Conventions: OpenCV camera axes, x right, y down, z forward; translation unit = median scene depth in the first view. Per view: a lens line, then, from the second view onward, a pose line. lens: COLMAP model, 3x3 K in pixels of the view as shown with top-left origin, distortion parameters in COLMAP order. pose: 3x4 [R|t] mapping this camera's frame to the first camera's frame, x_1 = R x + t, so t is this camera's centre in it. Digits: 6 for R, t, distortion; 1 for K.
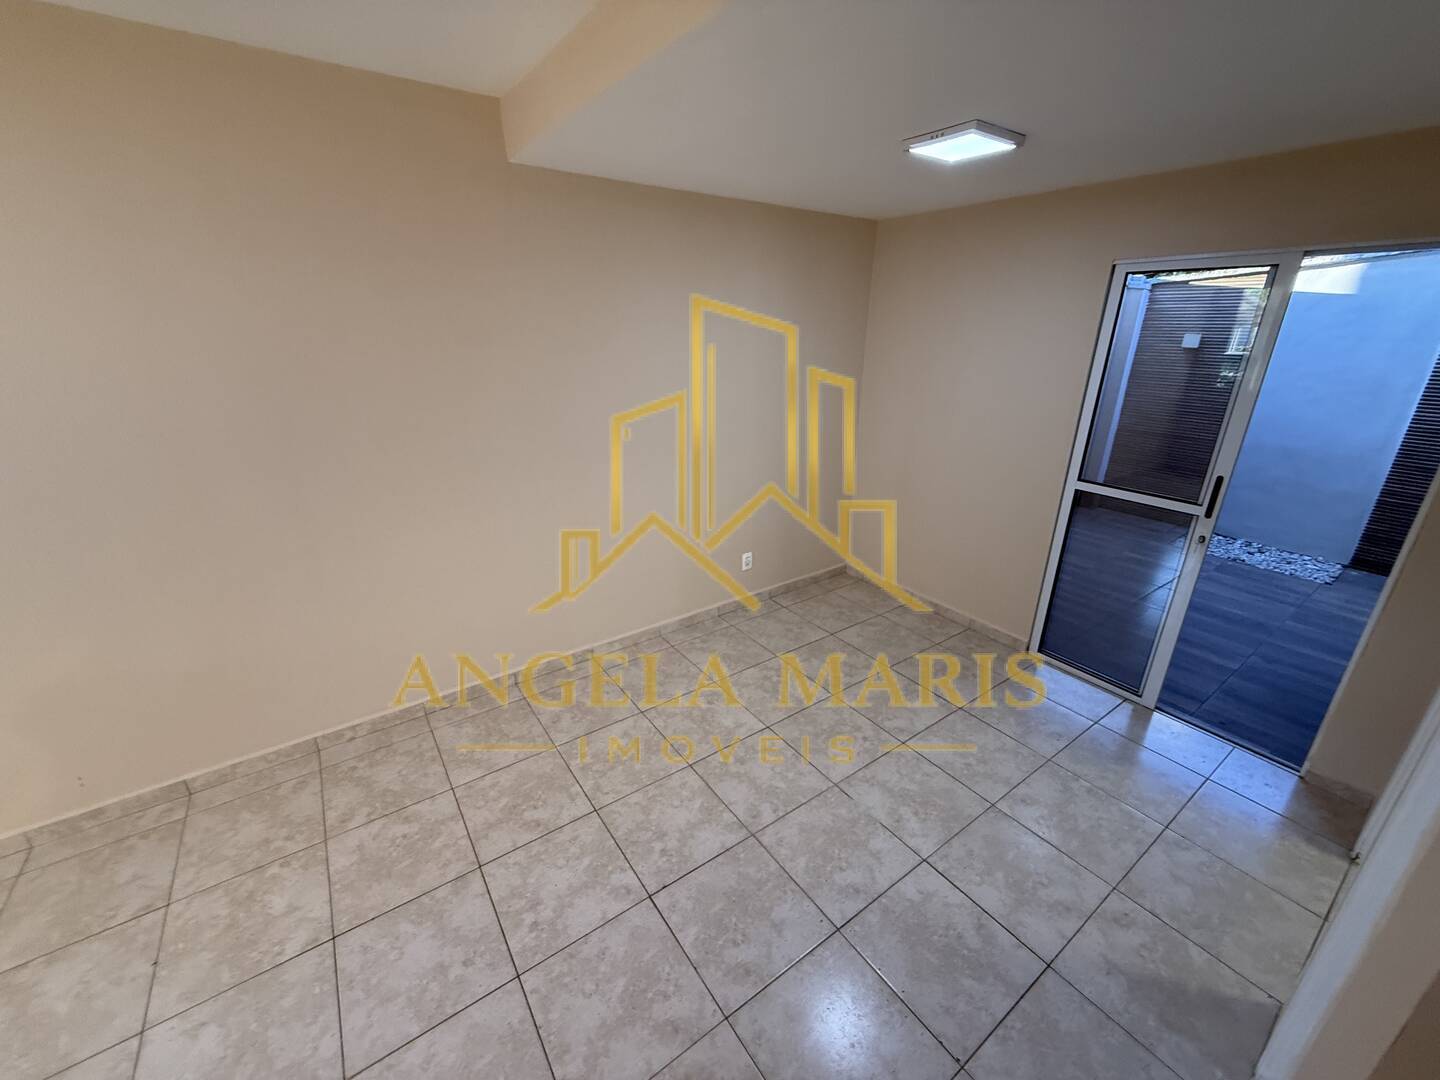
lens RADIAL K [[575.4, 0, 723.7], [0, 575.4, 535.8], [0, 0, 1]] dist [0.003014, -0.000300]
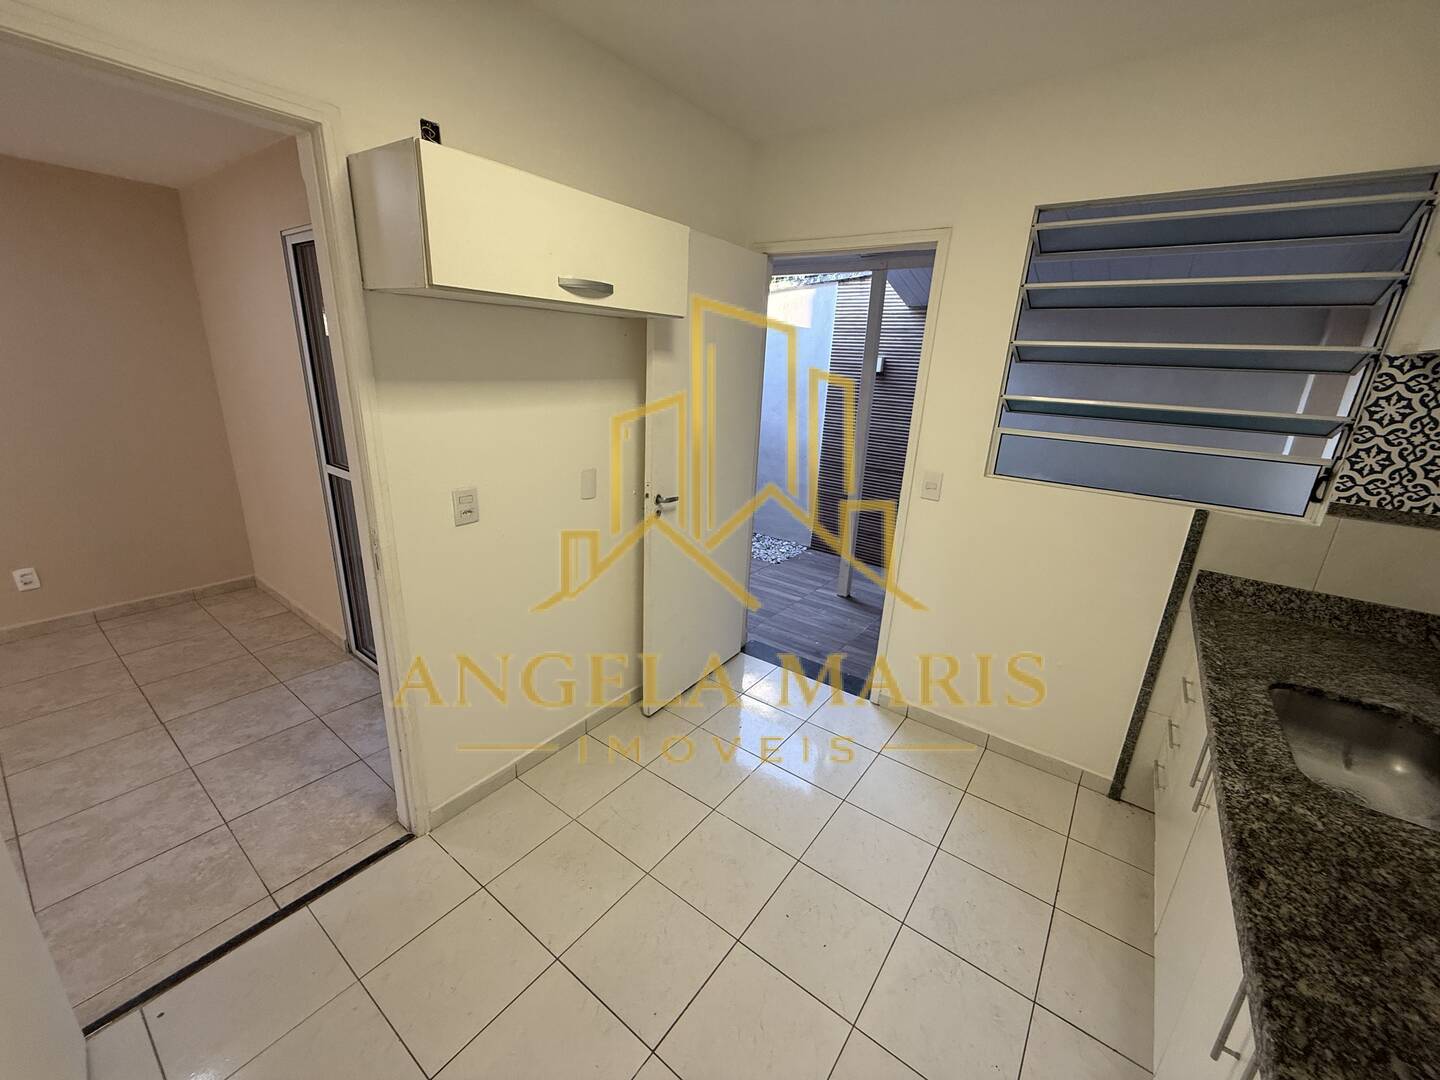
lens RADIAL K [[575.4, 0, 720.0], [0, 575.4, 541.4], [0, 0, 1]] dist [0.003014, -0.000300]
pose [[0.951498, -0.053764, 0.302921, 0.552718], [0.064990, 0.997518, -0.027095, 0.058960], [-0.300712, 0.045468, 0.952630, -0.057133]]
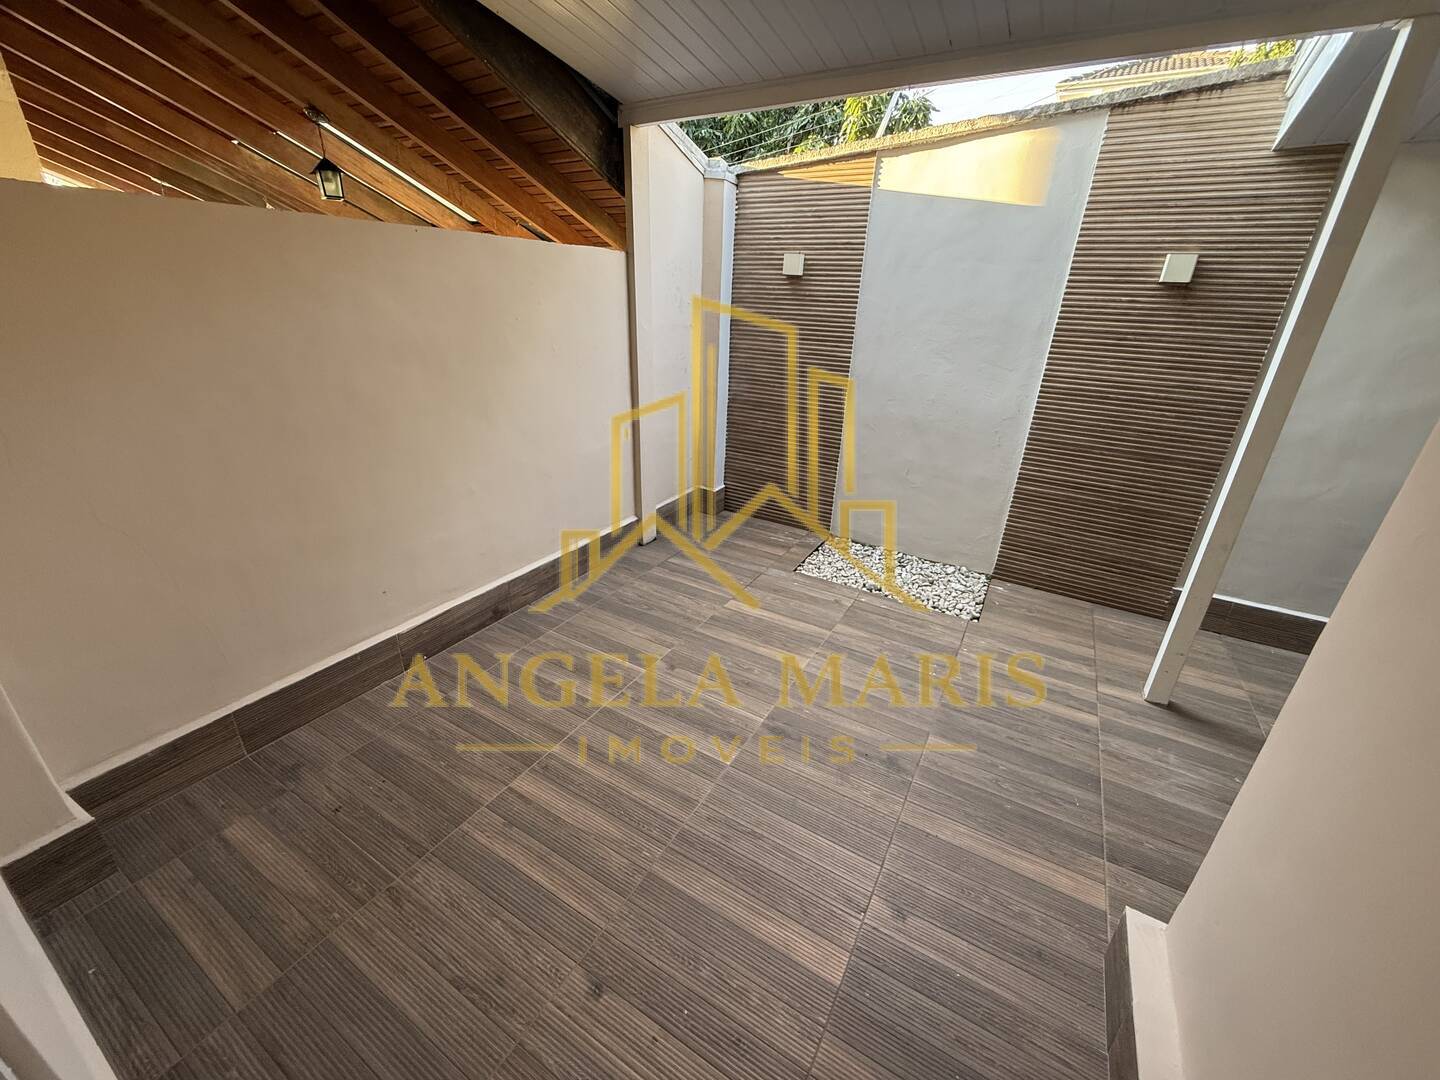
lens RADIAL K [[575.4, 0, 713.7], [0, 575.4, 538.0], [0, 0, 1]] dist [0.003014, -0.000300]
pose [[0.916590, -0.143590, 0.373156, 0.478951], [0.118061, 0.988872, 0.090523, -0.106106], [-0.382001, -0.038918, 0.923342, 0.450722]]
